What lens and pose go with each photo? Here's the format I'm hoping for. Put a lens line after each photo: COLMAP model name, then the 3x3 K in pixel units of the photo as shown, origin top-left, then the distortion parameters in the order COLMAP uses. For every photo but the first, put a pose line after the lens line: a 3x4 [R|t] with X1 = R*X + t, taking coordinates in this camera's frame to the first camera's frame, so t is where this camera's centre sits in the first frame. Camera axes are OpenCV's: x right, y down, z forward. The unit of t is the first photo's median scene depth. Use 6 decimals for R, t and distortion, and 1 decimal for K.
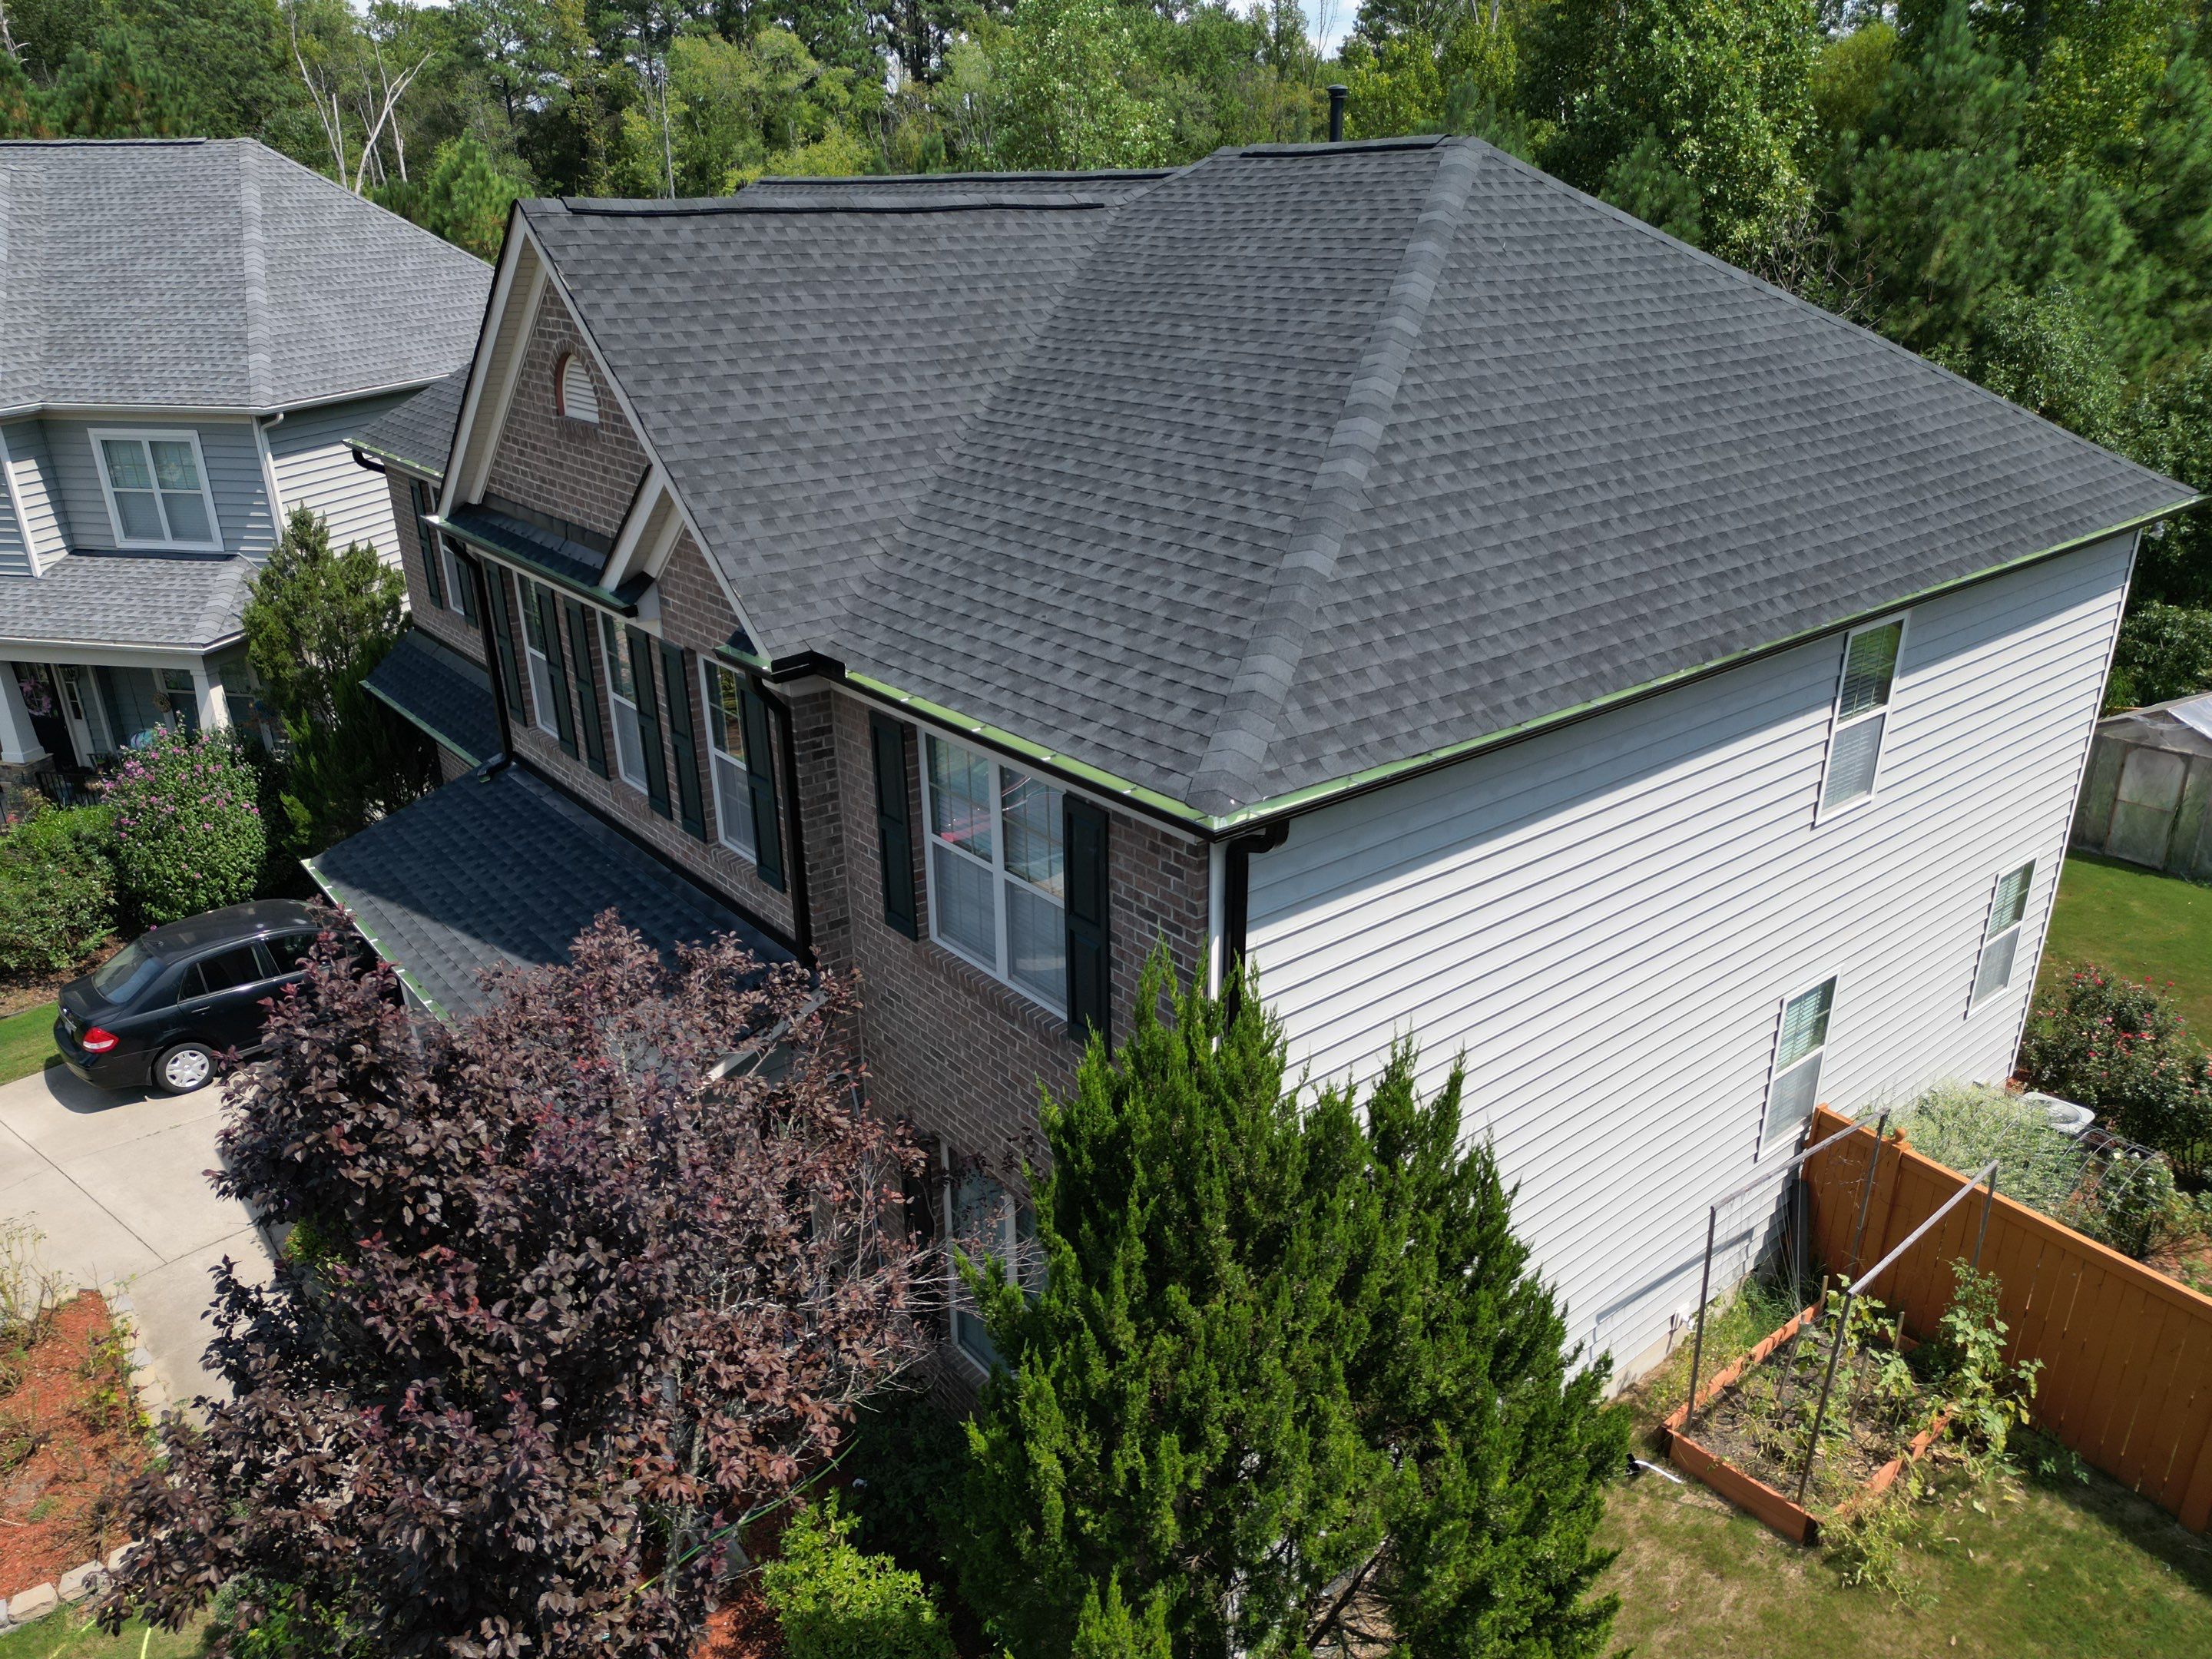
lens RADIAL K [[1563.3, 0, 1109.1], [0, 1563.3, 841.9], [0, 0, 1]] dist [0.052590, -0.040198]
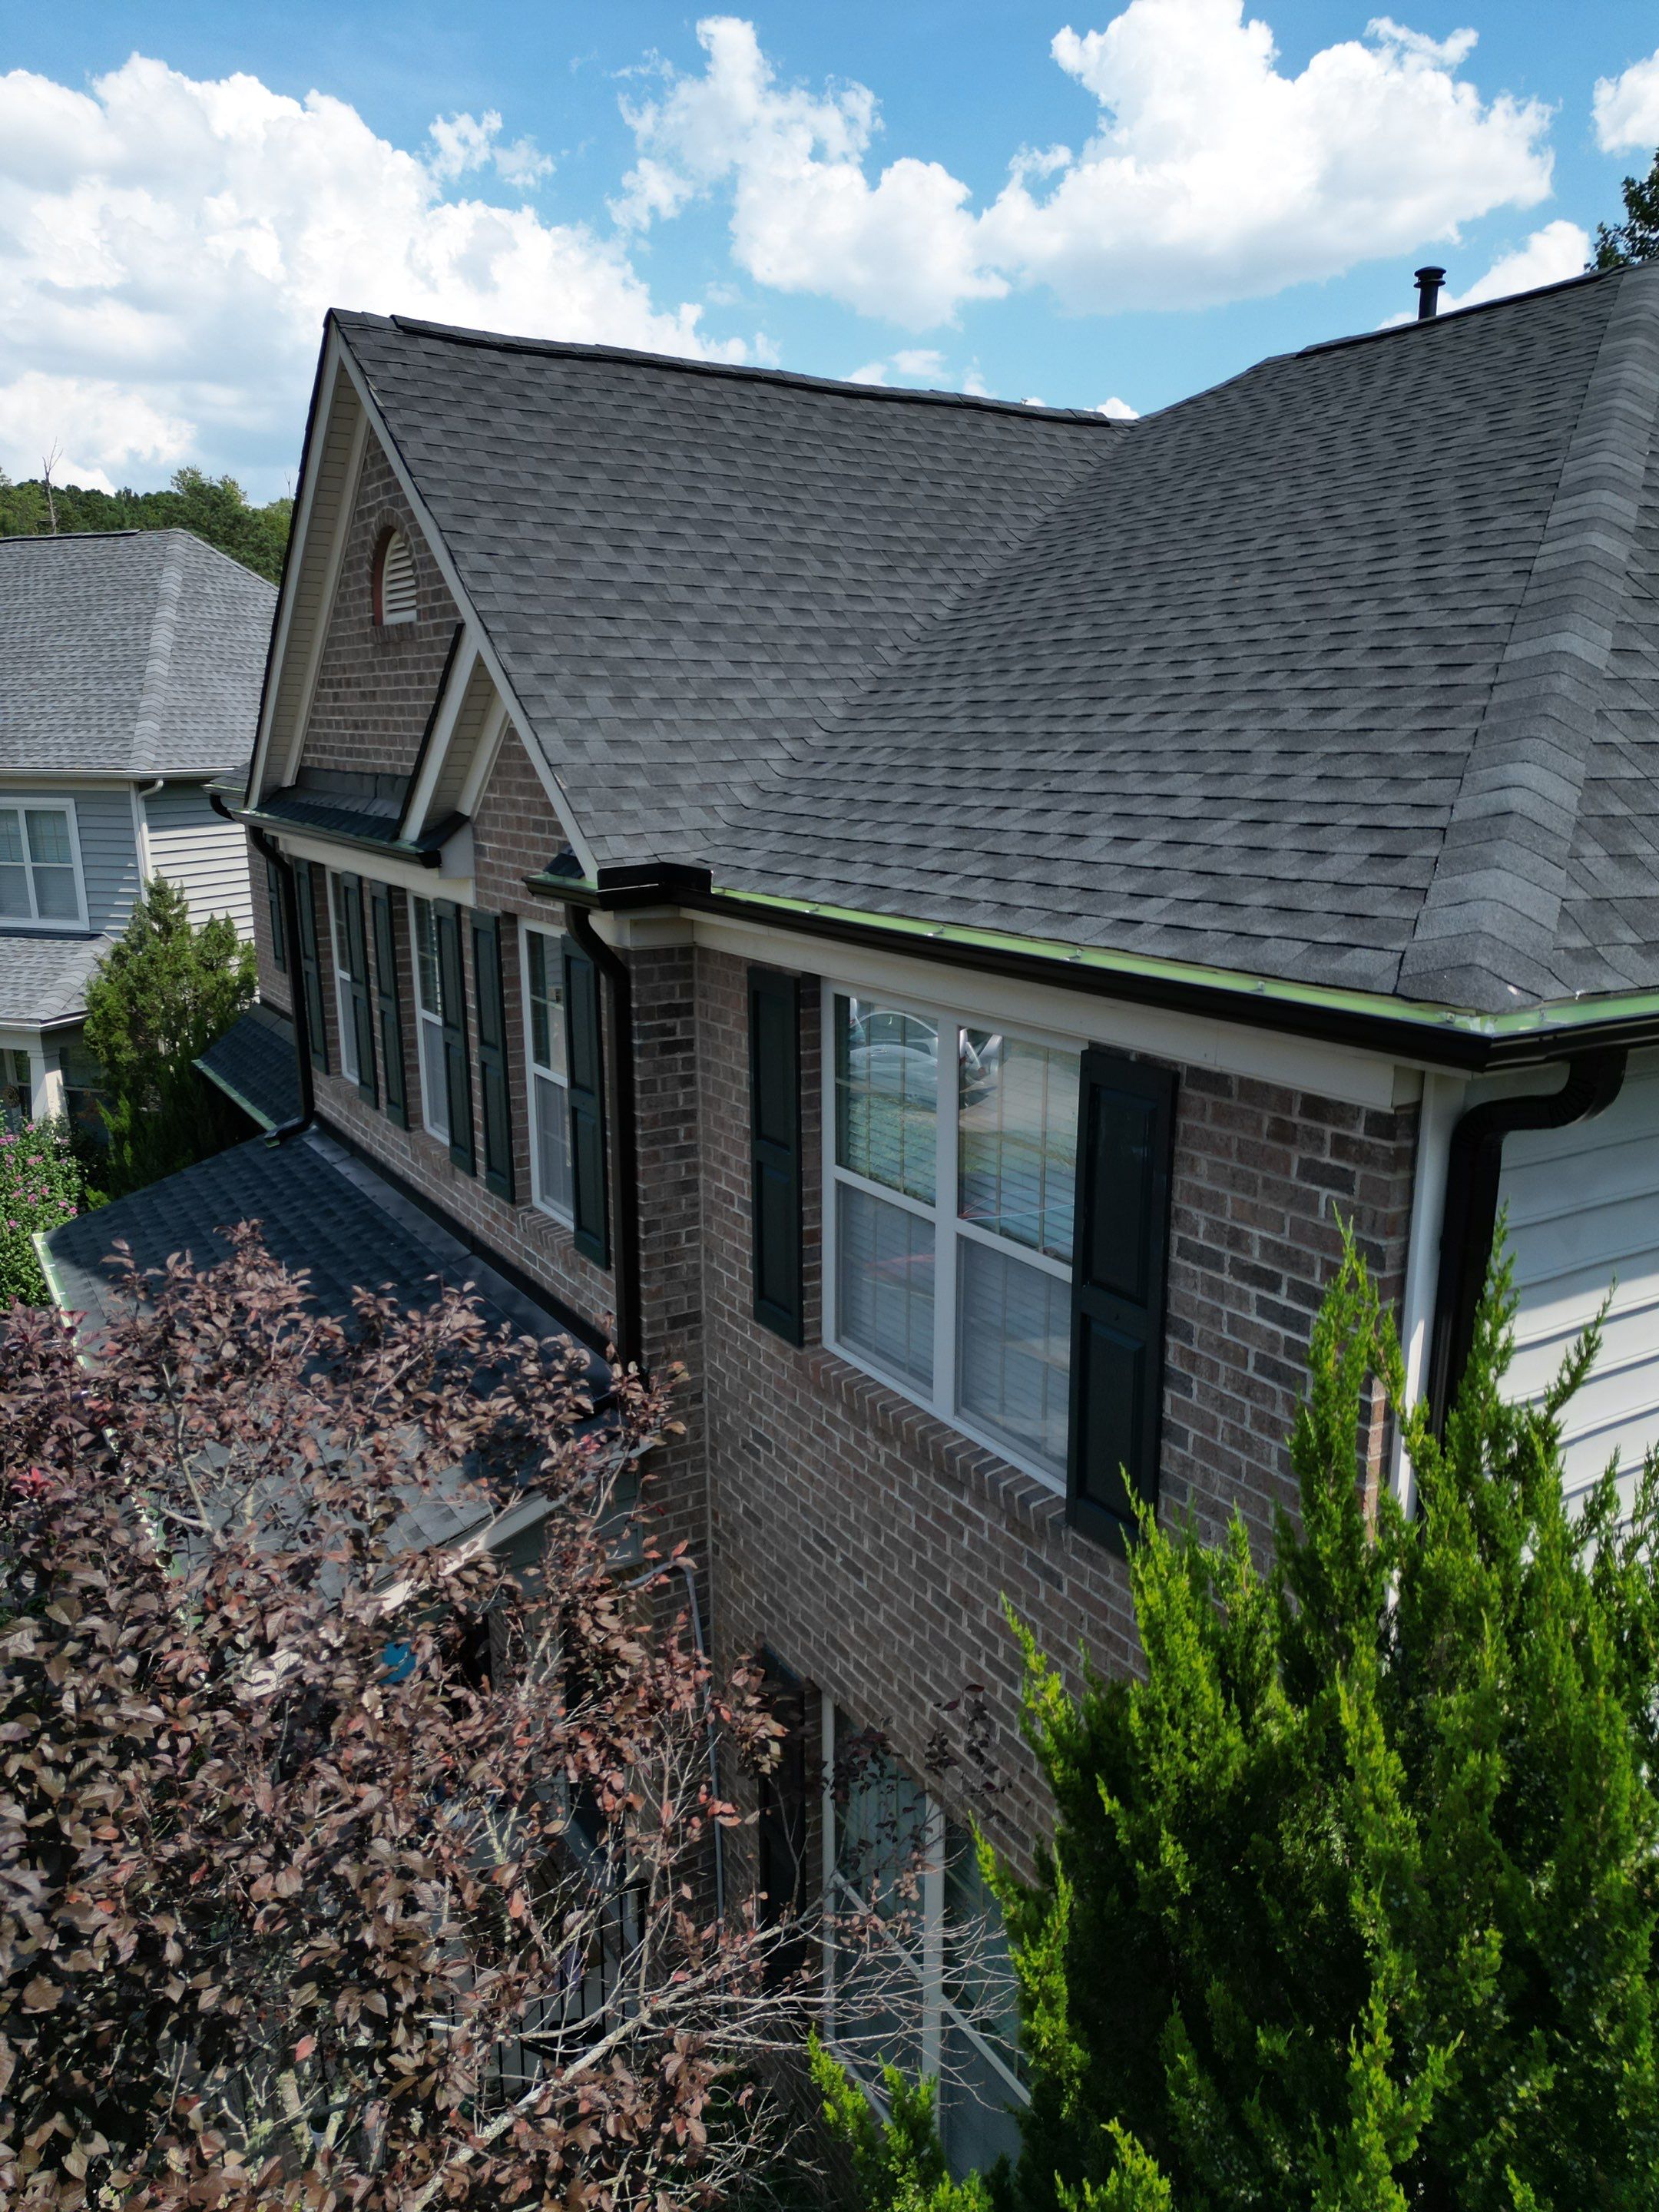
lens RADIAL K [[1563.3, 0, 818.1], [0, 1563.3, 1105.8], [0, 0, 1]] dist [0.052590, -0.040198]
pose [[0.990593, 0.040835, -0.130604, -0.037569], [-0.060472, 0.986817, -0.150118, 0.057372], [0.122753, 0.156604, 0.980004, 0.359036]]
